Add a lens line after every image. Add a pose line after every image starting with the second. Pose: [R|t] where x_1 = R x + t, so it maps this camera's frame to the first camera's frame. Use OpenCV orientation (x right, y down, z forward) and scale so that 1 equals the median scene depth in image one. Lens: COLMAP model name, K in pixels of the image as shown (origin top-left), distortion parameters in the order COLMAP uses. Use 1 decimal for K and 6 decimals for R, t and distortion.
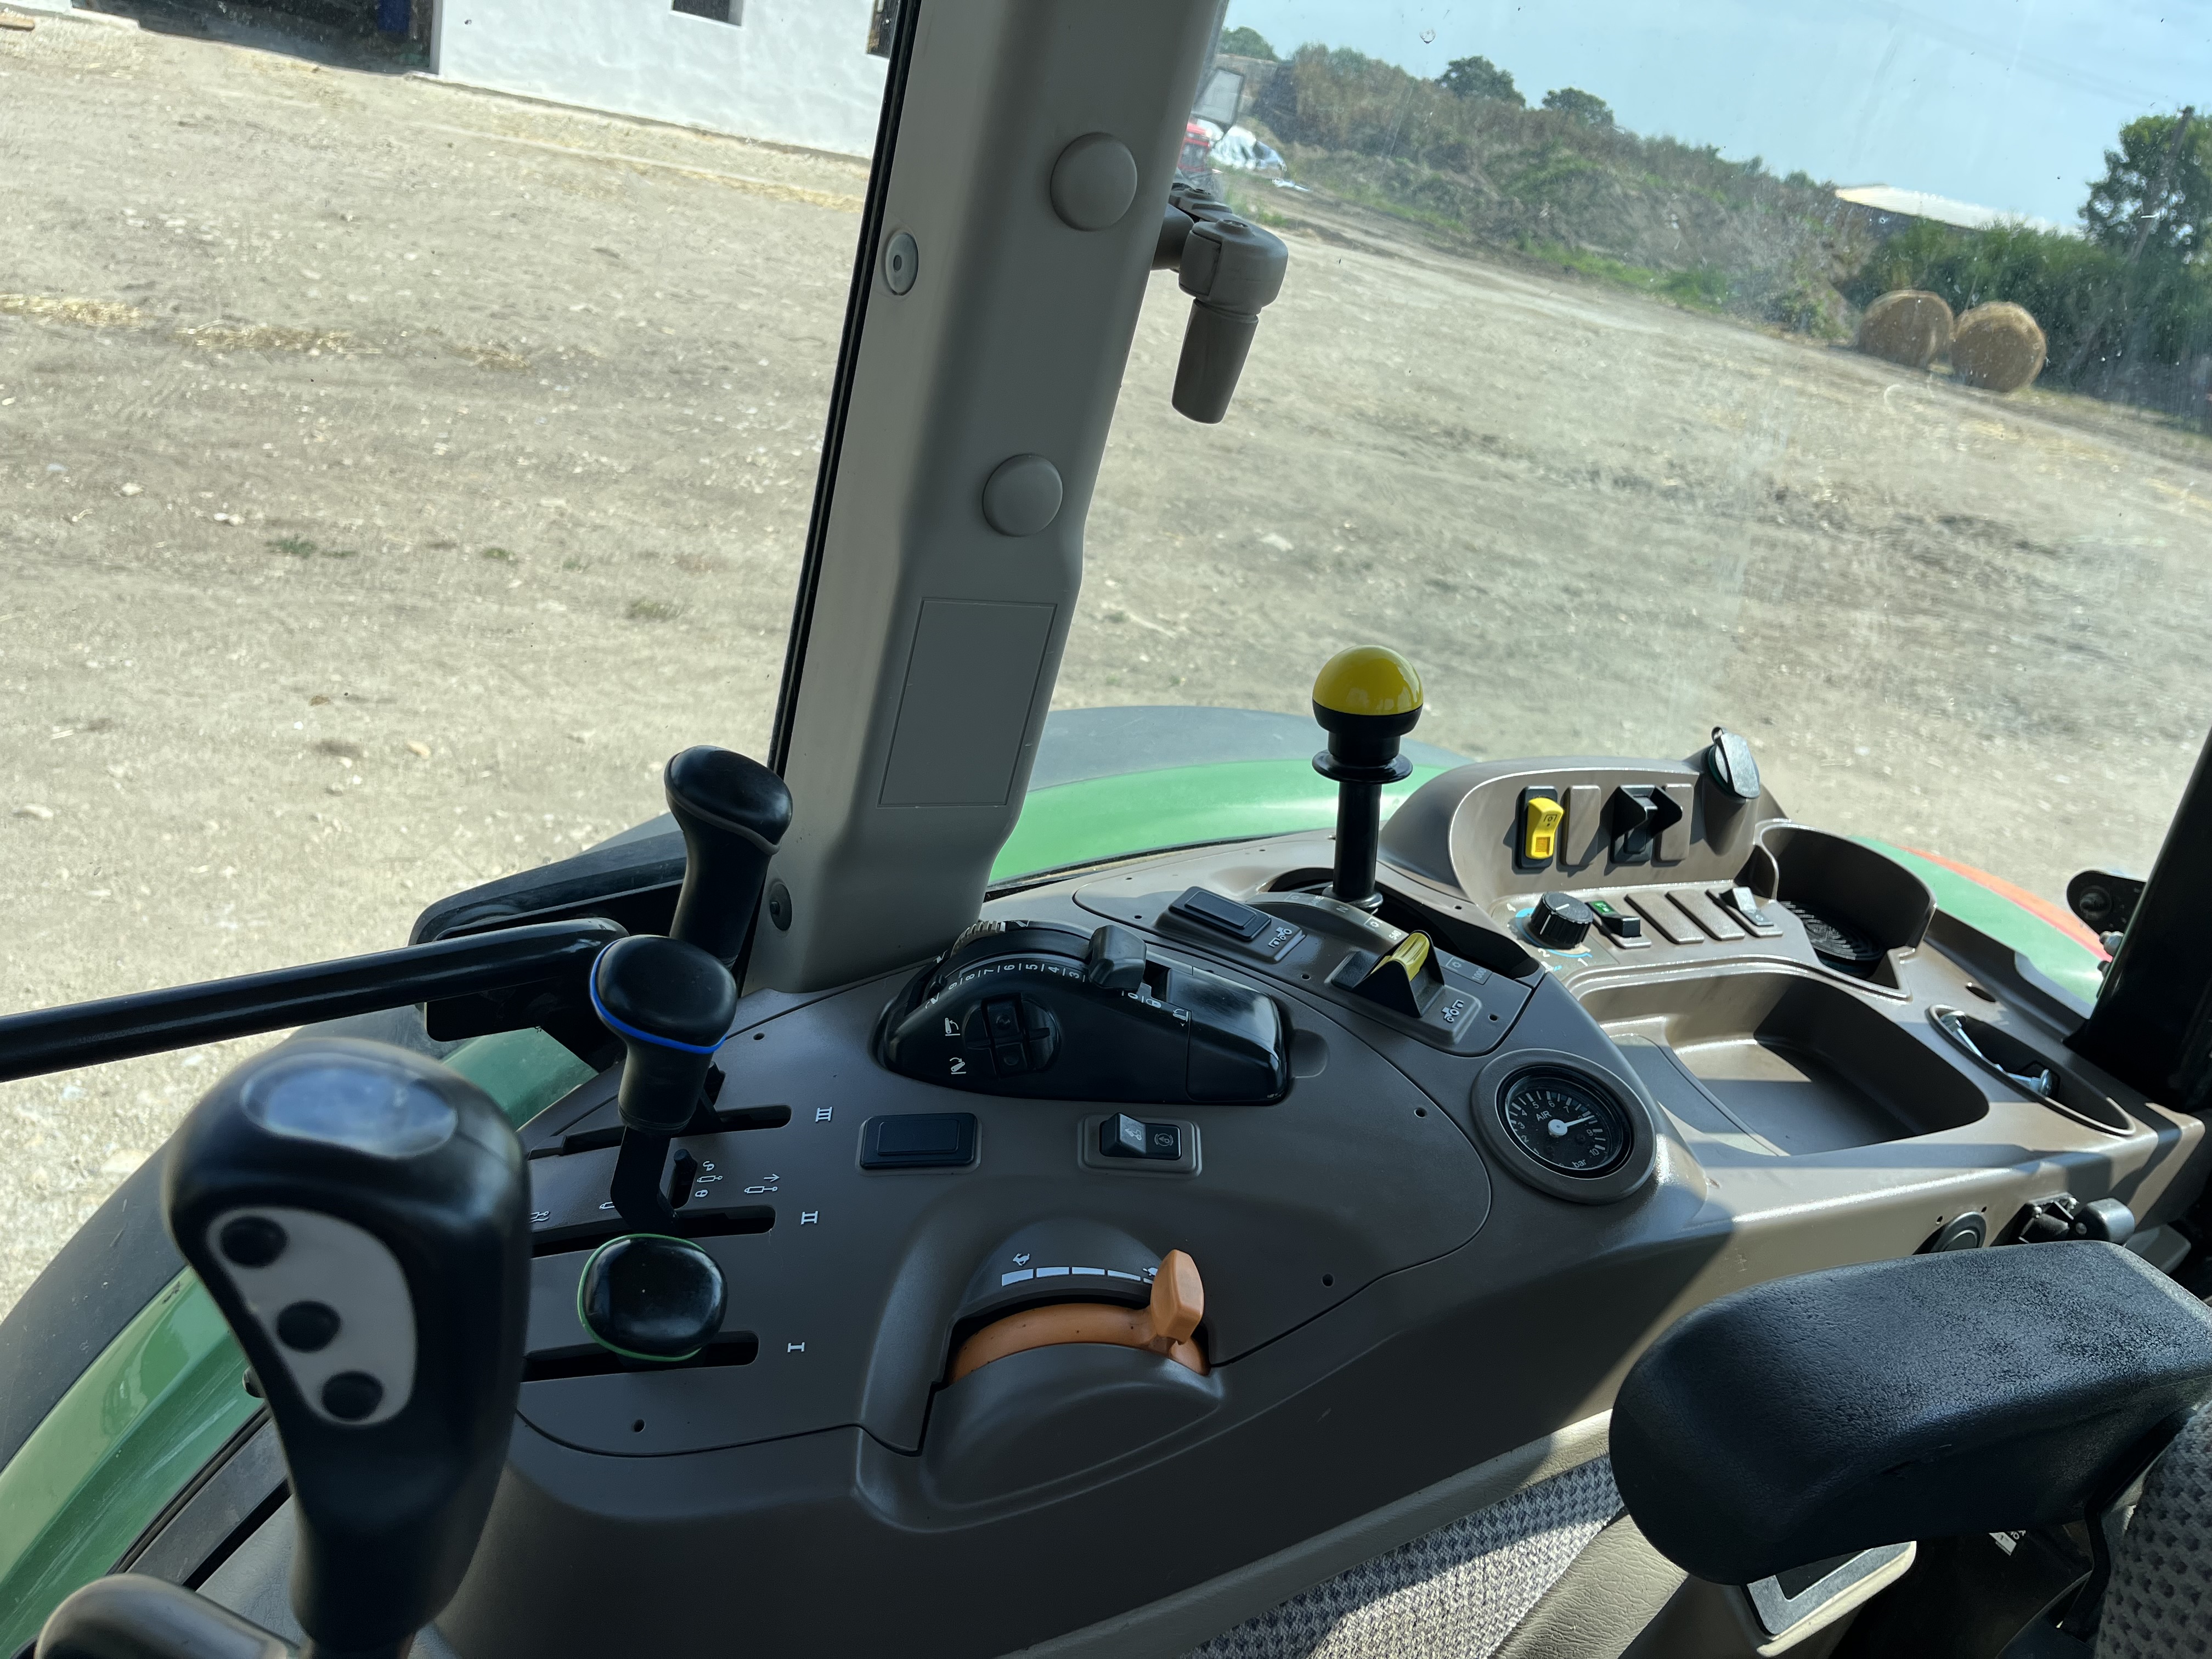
lens RADIAL K [[1698.9, 0, 1106.0], [0, 1698.9, 829.5], [0, 0, 1]] dist [0.018300, 0.001707]
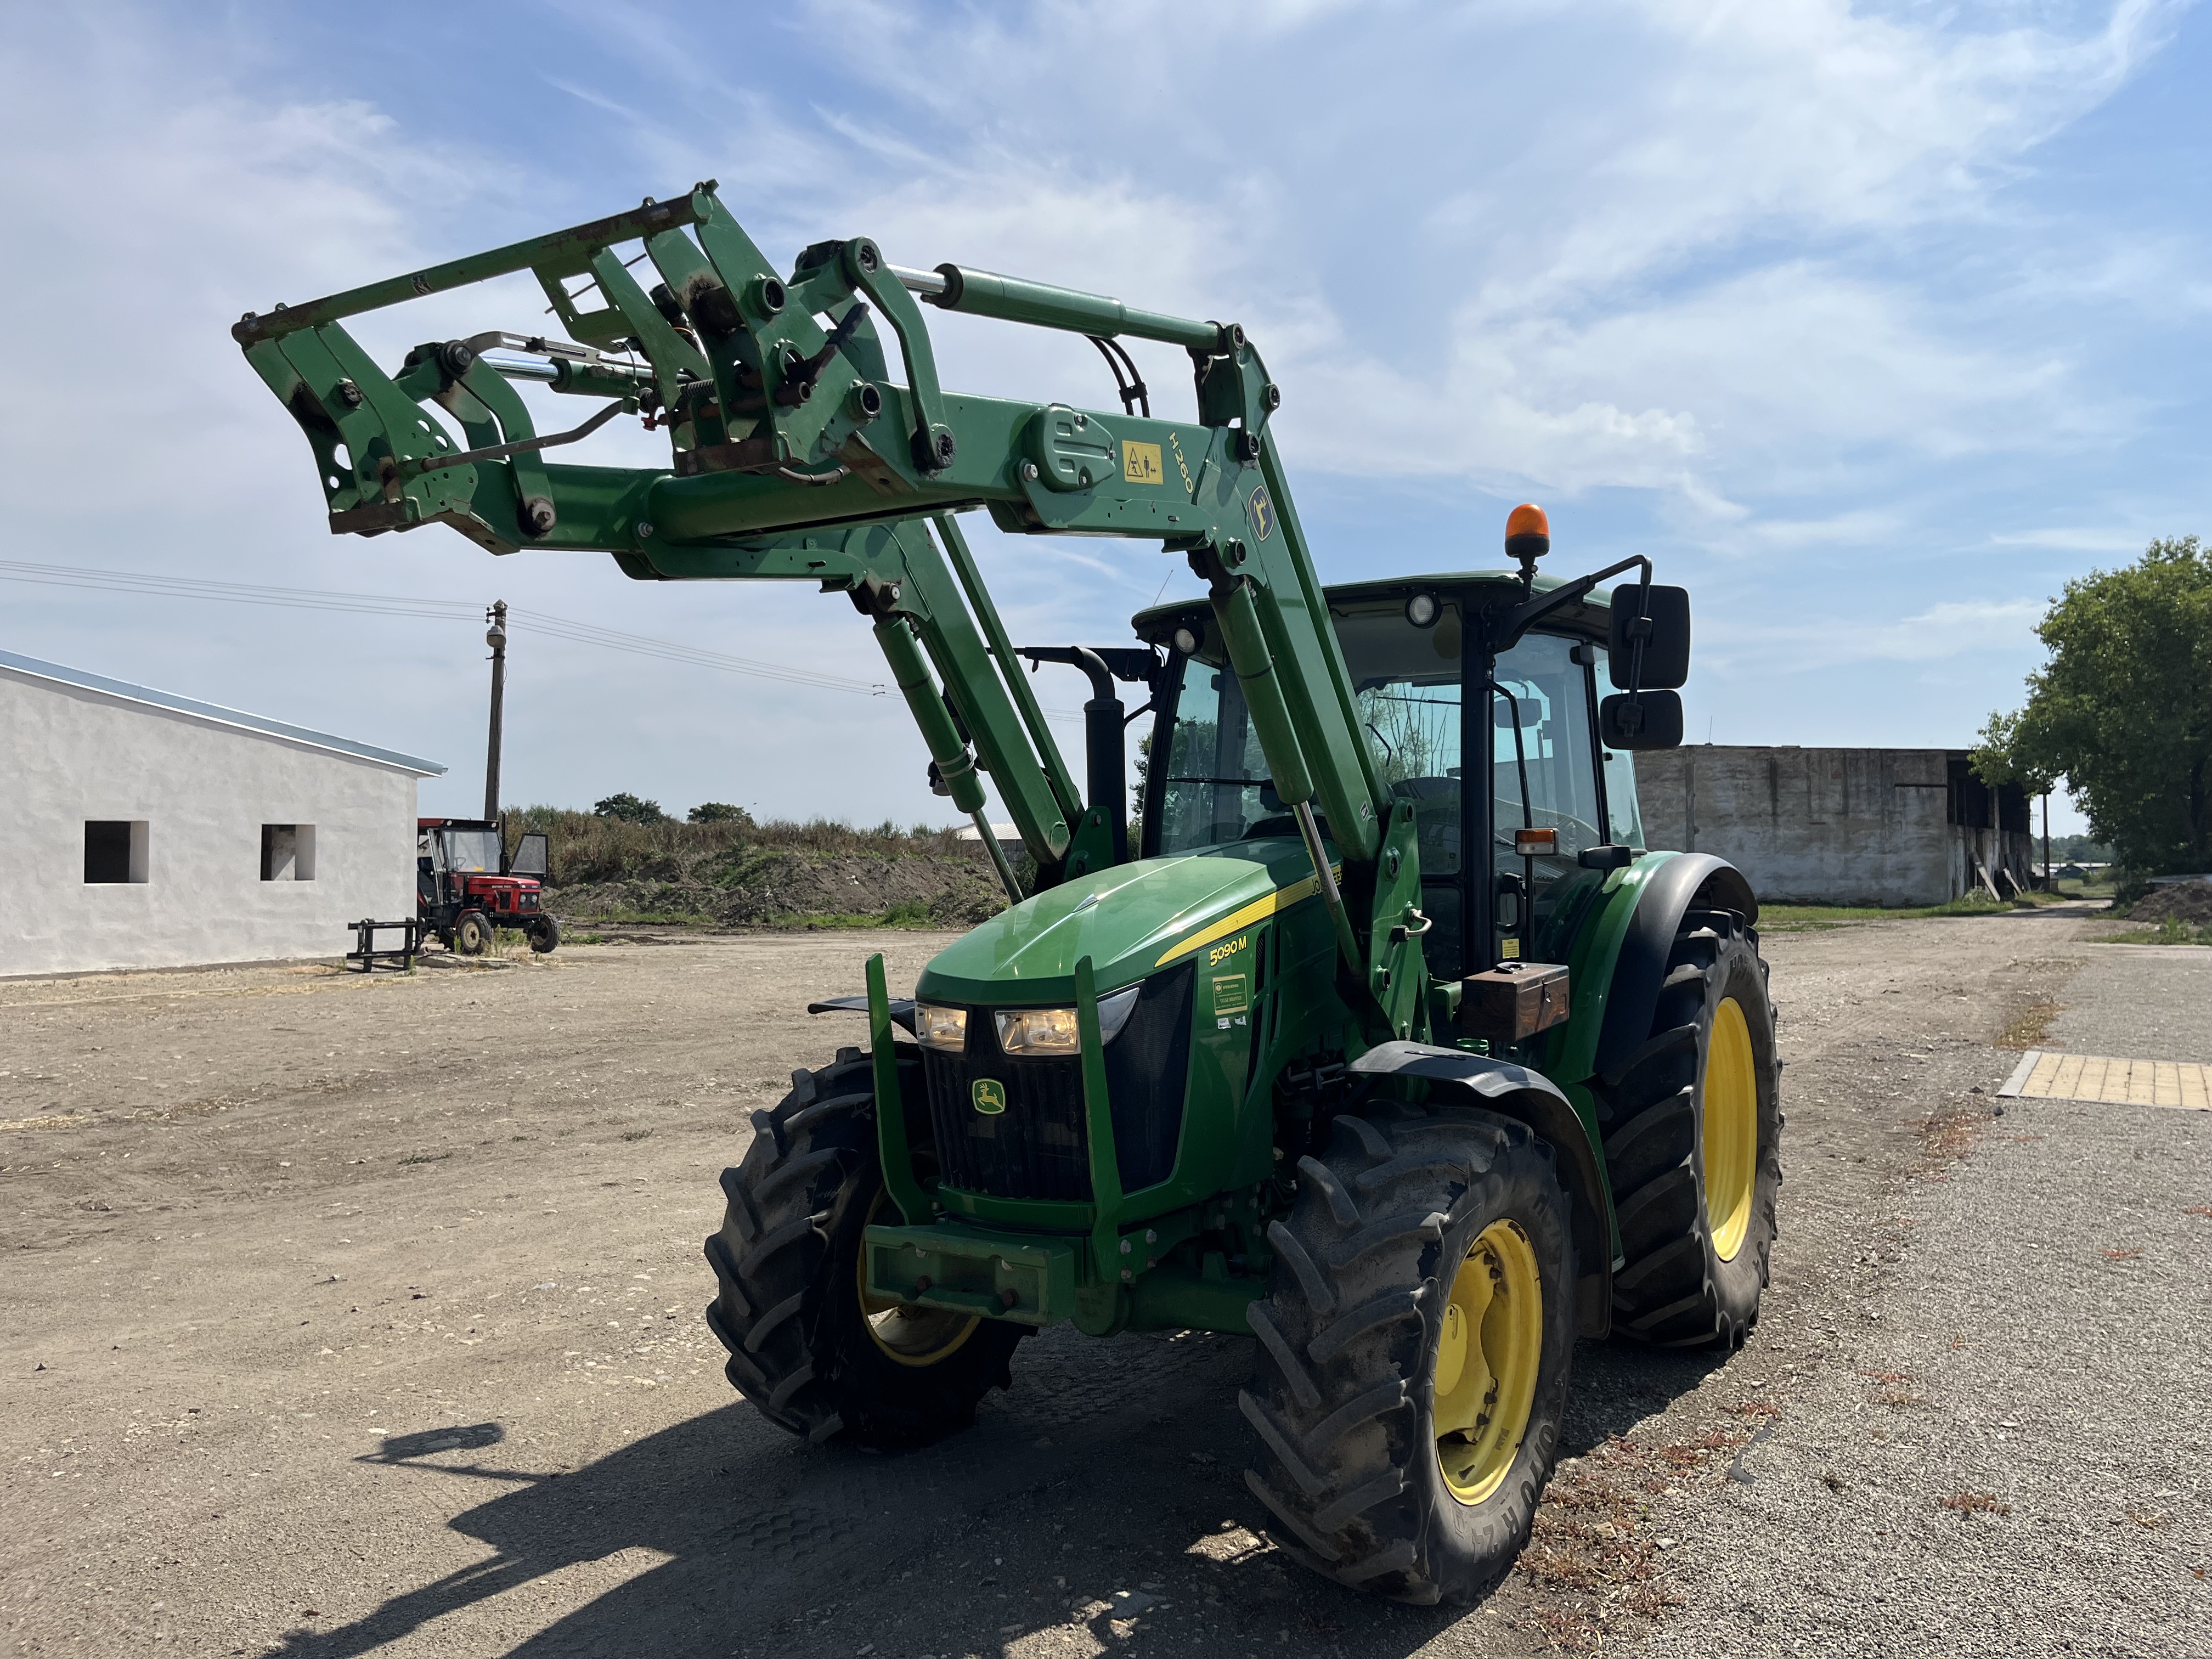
lens RADIAL K [[1698.9, 0, 1106.0], [0, 1698.9, 829.5], [0, 0, 1]] dist [0.018300, 0.001707]
pose [[0.863043, -0.204058, 0.462080, -0.123037], [0.366387, 0.882611, -0.294546, 0.059361], [-0.347732, 0.423506, 0.836496, -0.158371]]
